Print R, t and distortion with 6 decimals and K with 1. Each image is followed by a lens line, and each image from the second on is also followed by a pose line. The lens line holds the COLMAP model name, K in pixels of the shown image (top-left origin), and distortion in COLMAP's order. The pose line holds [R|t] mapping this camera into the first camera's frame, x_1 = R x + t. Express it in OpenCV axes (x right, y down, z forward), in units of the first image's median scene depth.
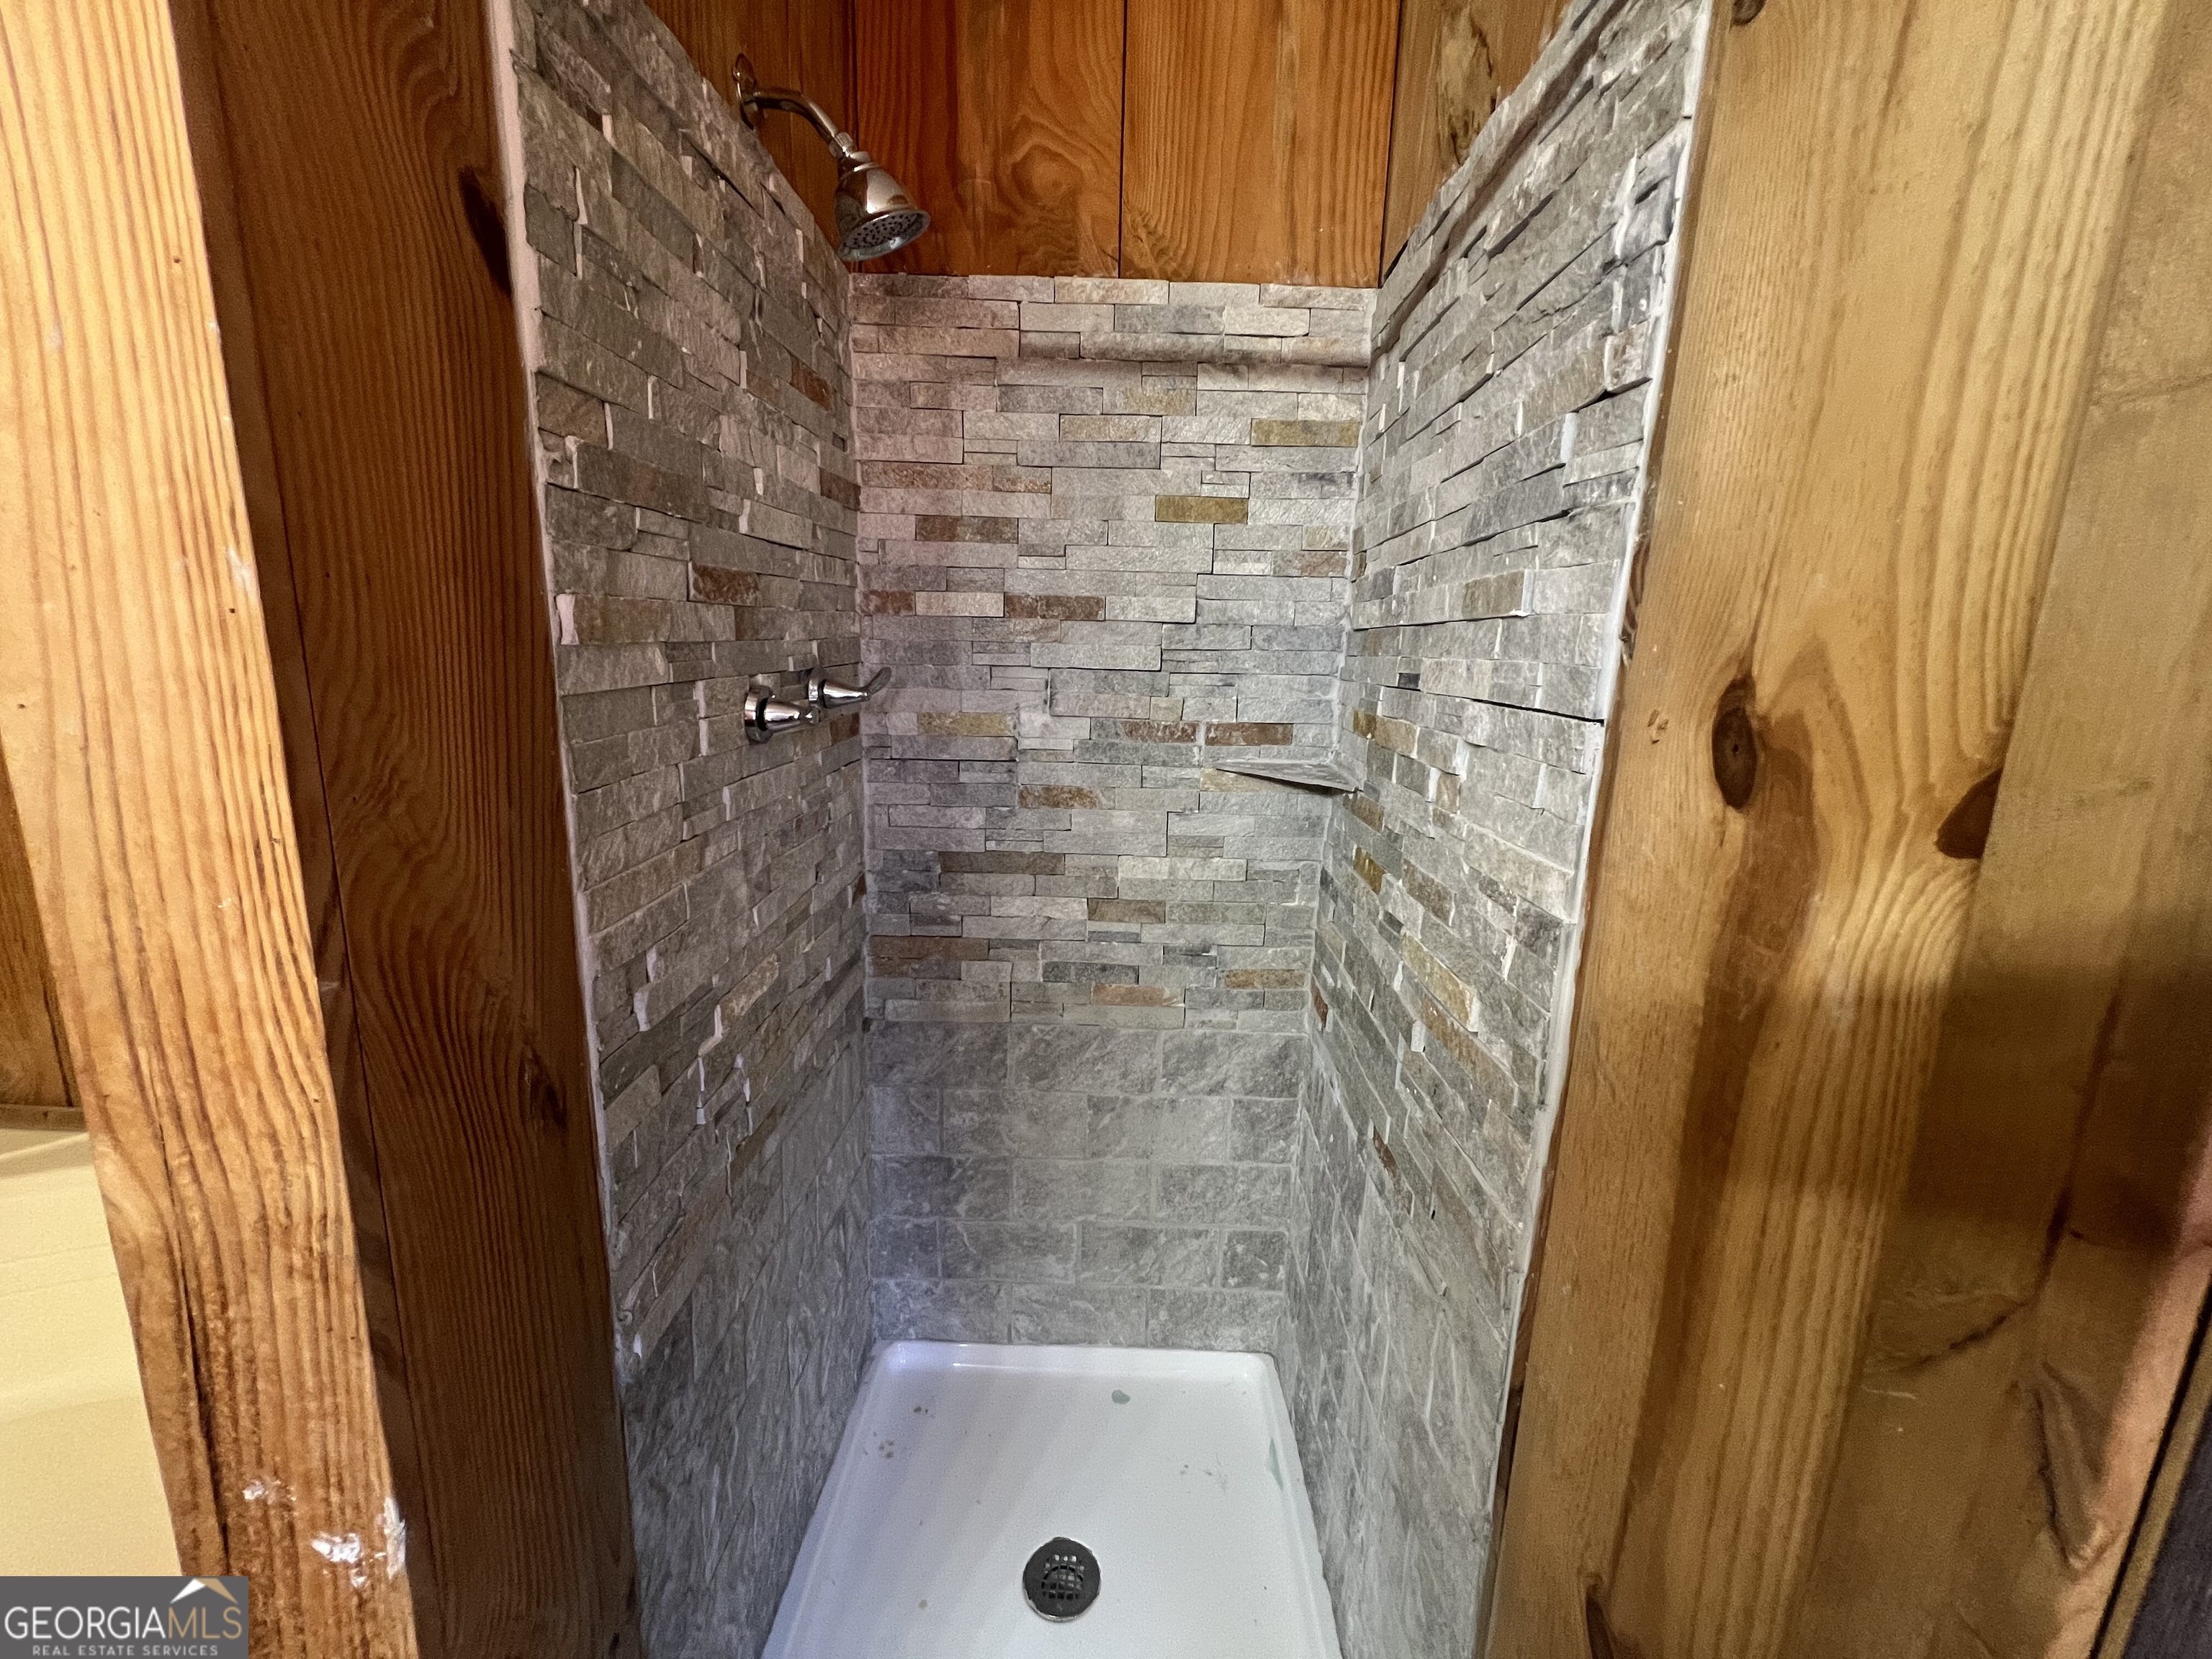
lens RADIAL K [[890.0, 0, 1101.5], [0, 890.0, 818.6], [0, 0, 1]] dist [-0.002850, 0.000298]
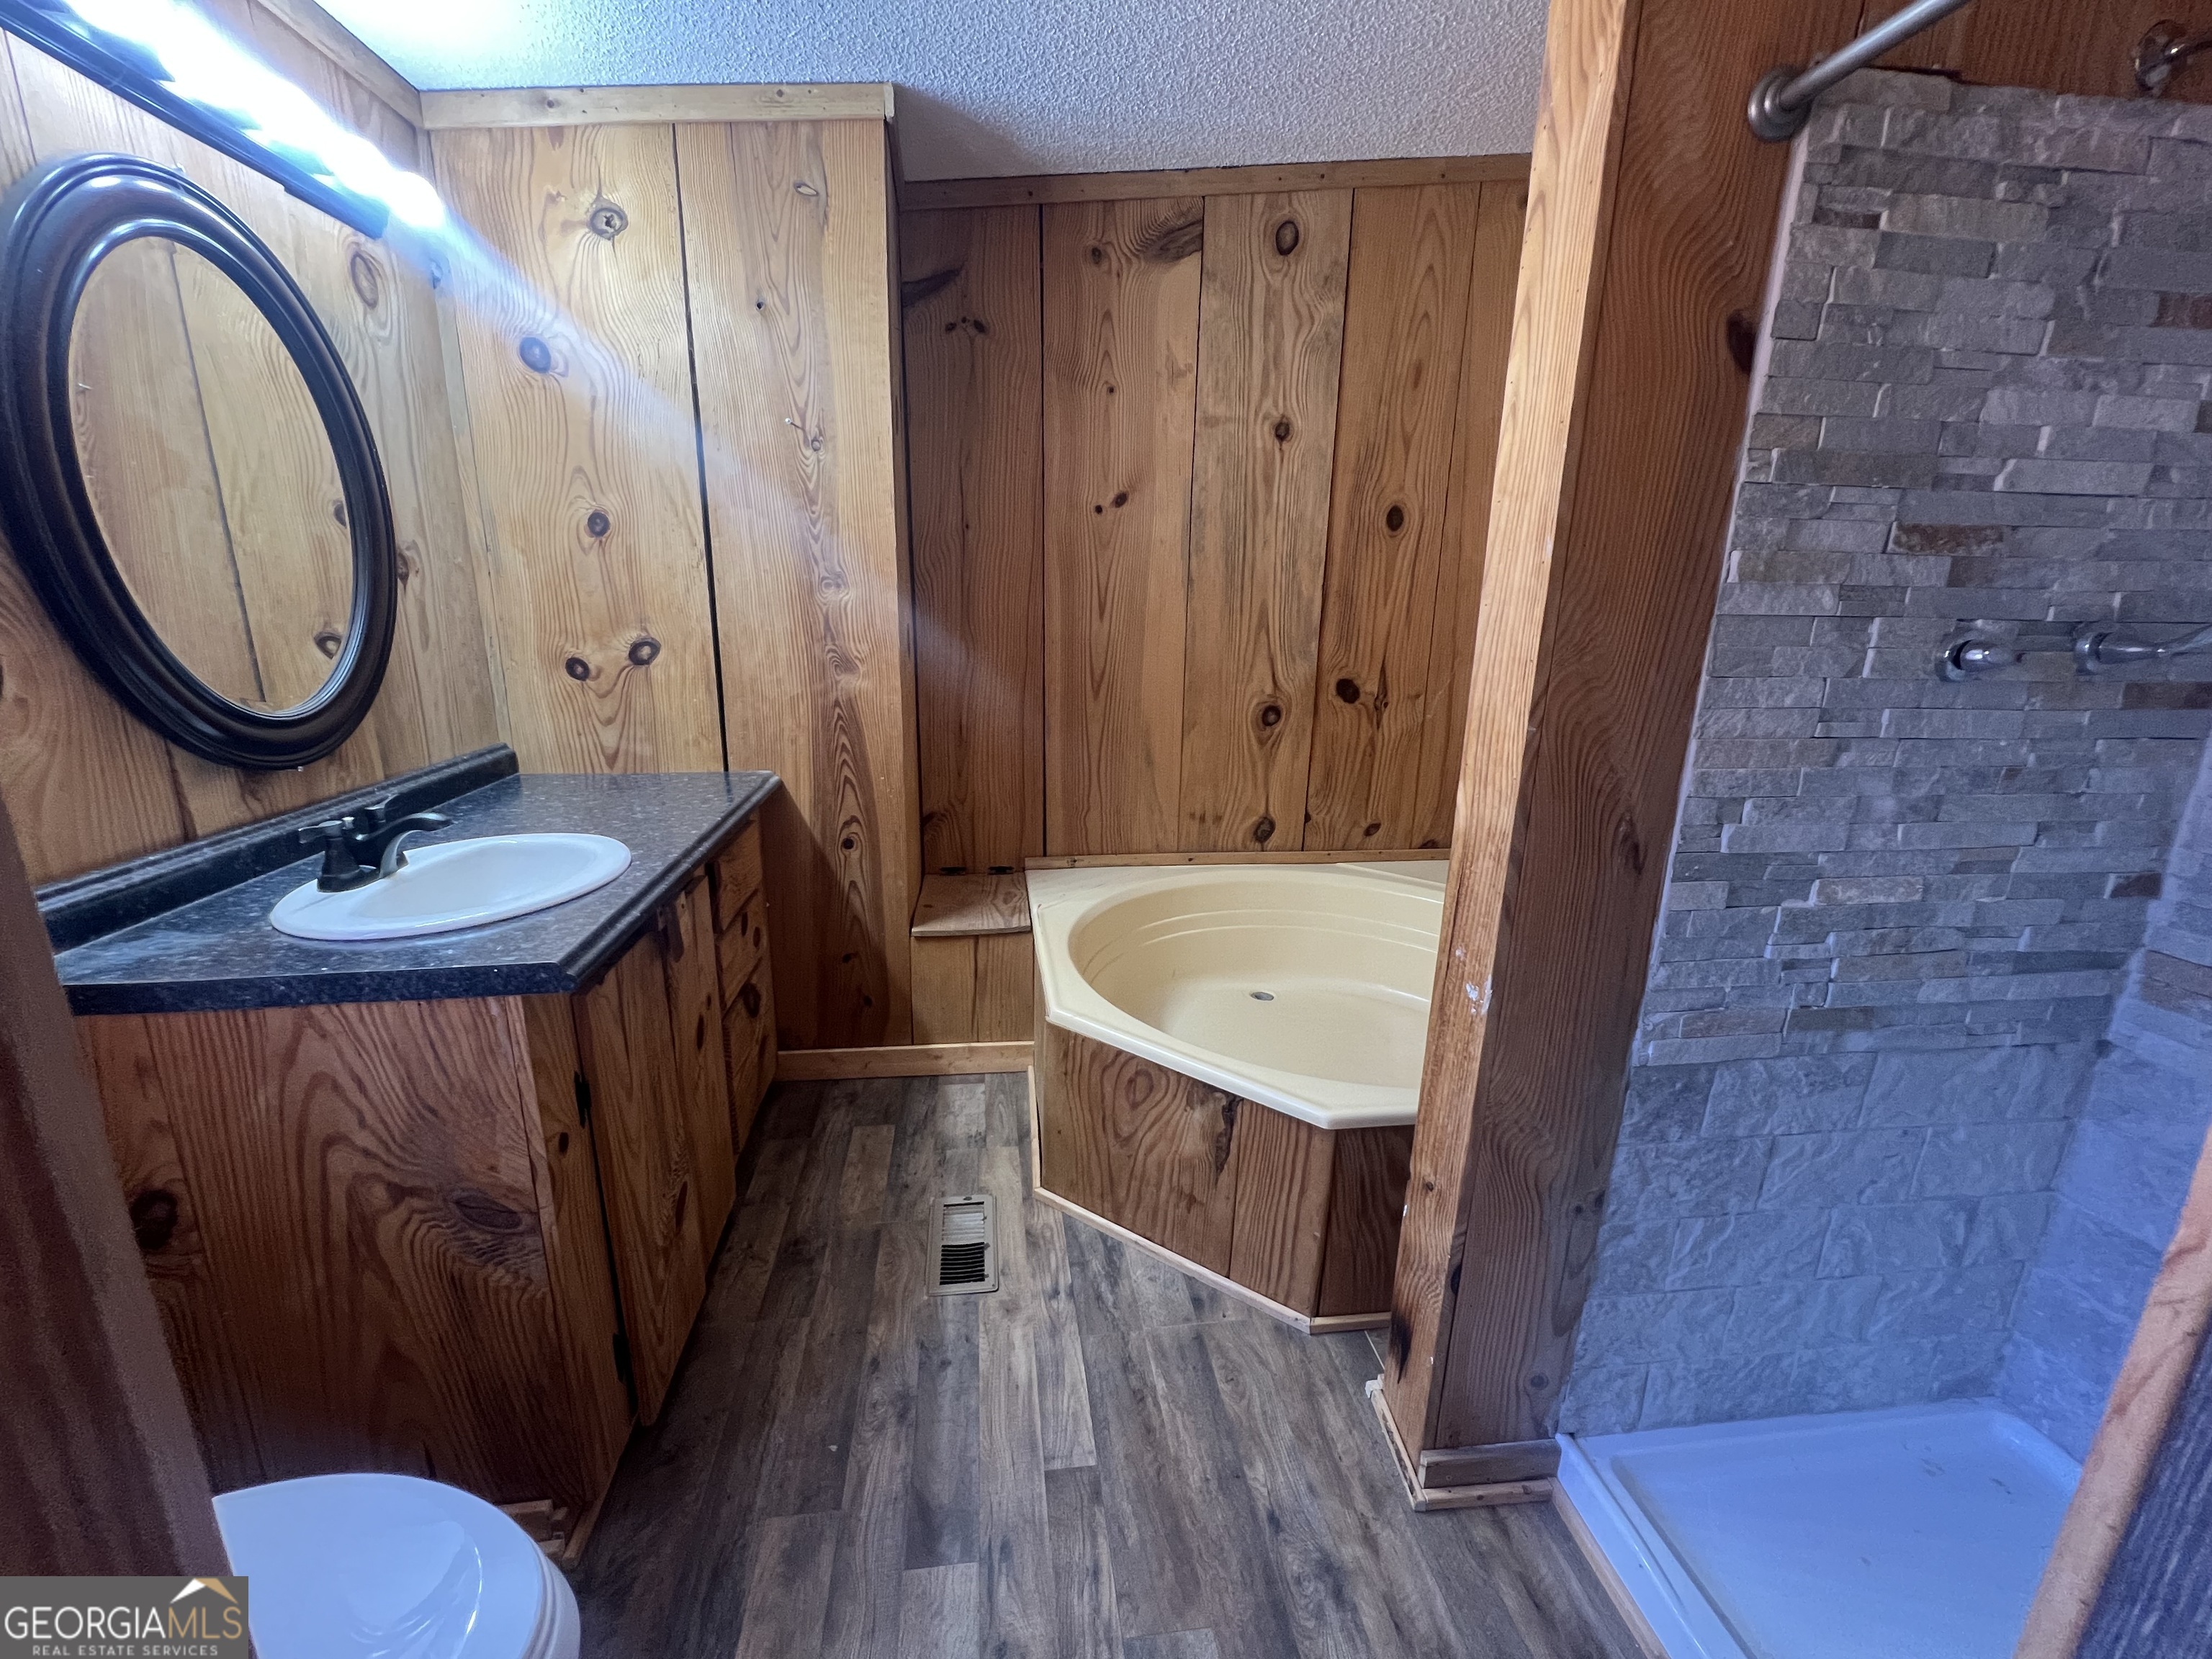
lens RADIAL K [[890.0, 0, 1101.5], [0, 890.0, 818.6], [0, 0, 1]] dist [-0.002850, 0.000298]
pose [[0.147845, 0.217971, -0.964692, 0.871915], [-0.215454, 0.959083, 0.183684, 0.163805], [0.965257, 0.180690, 0.188759, -0.325283]]
